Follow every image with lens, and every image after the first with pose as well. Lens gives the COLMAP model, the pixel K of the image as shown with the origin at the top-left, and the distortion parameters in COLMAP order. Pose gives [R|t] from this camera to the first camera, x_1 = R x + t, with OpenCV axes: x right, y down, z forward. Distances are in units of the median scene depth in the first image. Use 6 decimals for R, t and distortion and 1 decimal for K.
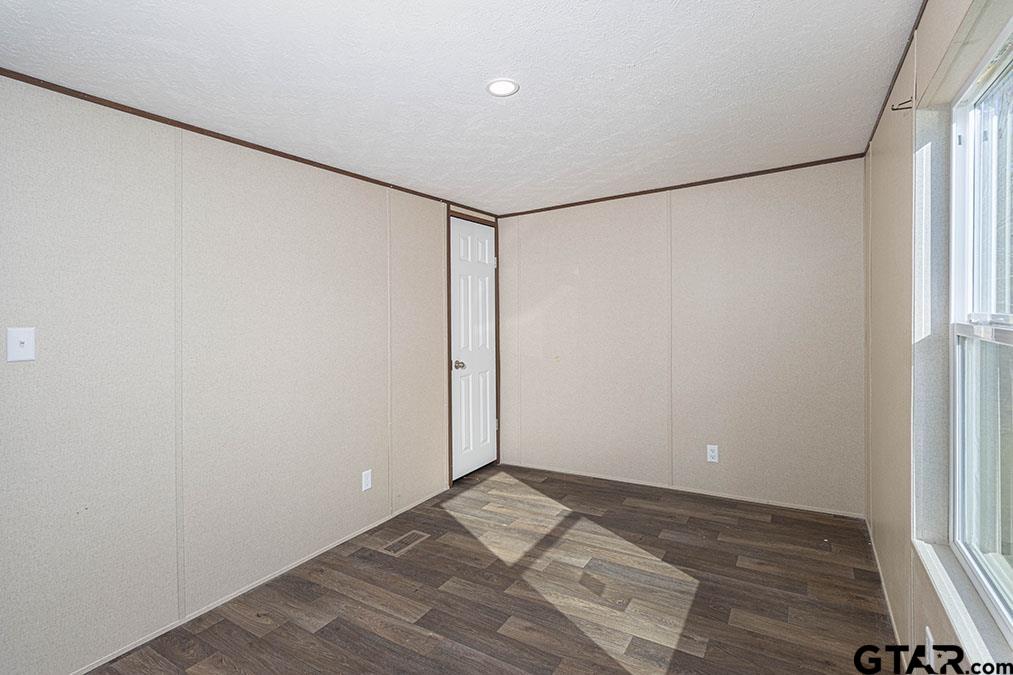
lens RADIAL K [[477.4, 0, 503.2], [0, 477.4, 318.9], [0, 0, 1]] dist [0.001311, -0.000064]
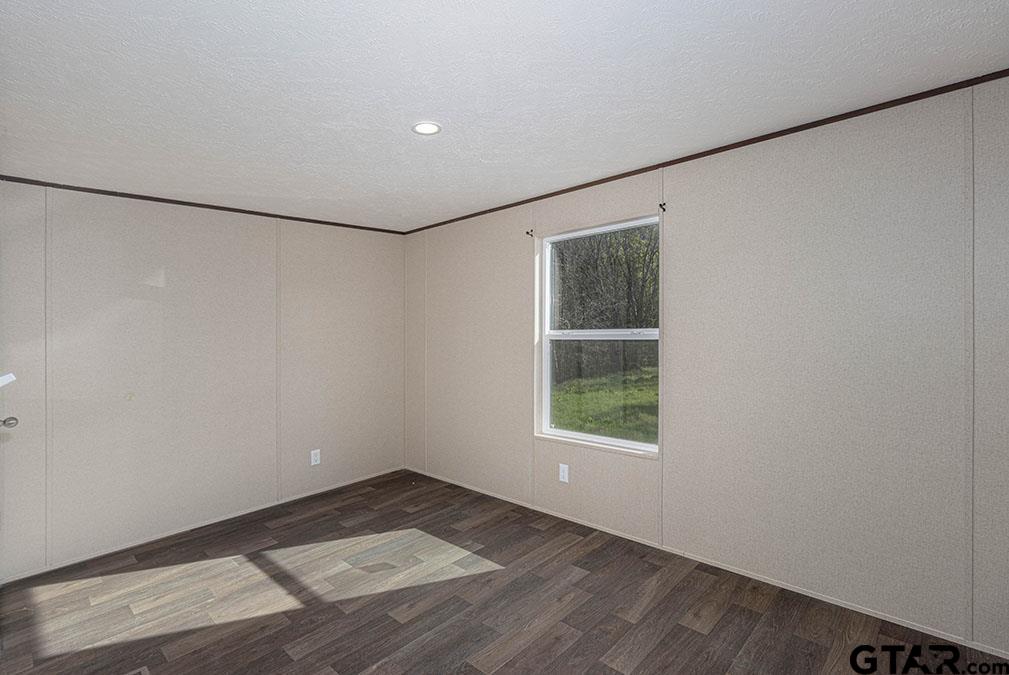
lens RADIAL K [[472.3, 0, 500.9], [0, 472.3, 337.8], [0, 0, 1]] dist [-0.004702, -0.000021]
pose [[0.203603, 0.004978, 0.979041, -0.718036], [0.027847, 0.999553, -0.010873, 0.024036], [-0.978657, 0.029477, 0.203373, 0.394832]]
